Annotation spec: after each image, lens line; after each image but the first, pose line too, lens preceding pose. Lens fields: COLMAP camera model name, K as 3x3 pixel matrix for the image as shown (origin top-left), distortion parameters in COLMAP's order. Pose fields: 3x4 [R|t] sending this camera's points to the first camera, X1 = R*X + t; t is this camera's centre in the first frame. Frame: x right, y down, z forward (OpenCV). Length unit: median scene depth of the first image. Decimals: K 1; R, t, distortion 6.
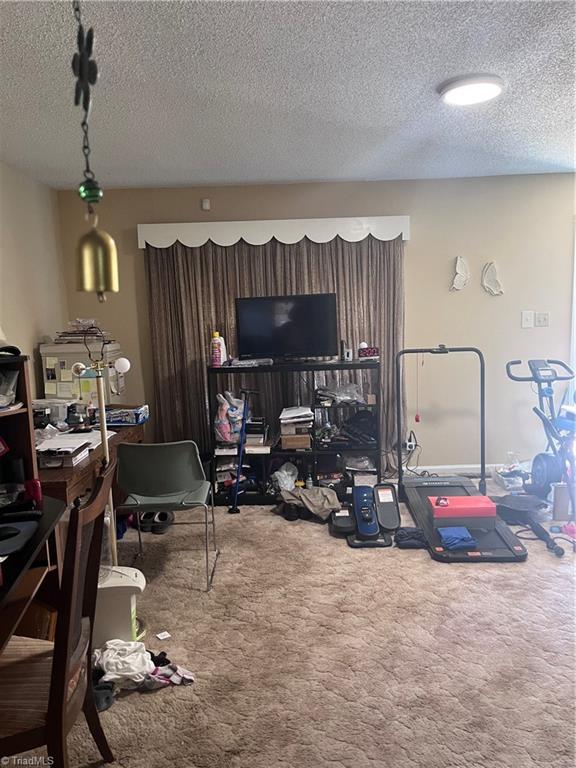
lens RADIAL K [[592.7, 0, 288.0], [0, 592.7, 384.0], [0, 0, 1]] dist [-0.000930, -0.000762]
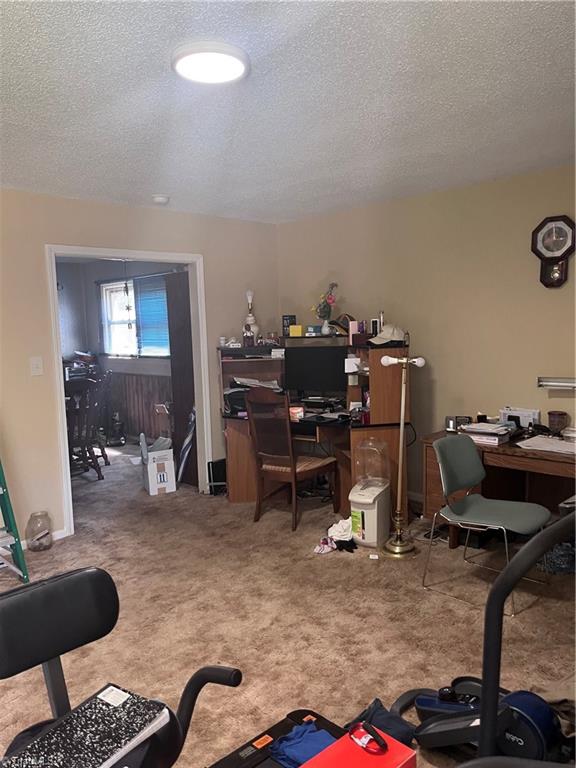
lens RADIAL K [[592.7, 0, 288.0], [0, 592.7, 384.0], [0, 0, 1]] dist [-0.000930, -0.000762]
pose [[-0.706434, 0.129137, -0.695898, 0.783061], [-0.036081, 0.975365, 0.217624, -0.246820], [0.706858, 0.178846, -0.684372, 1.591937]]
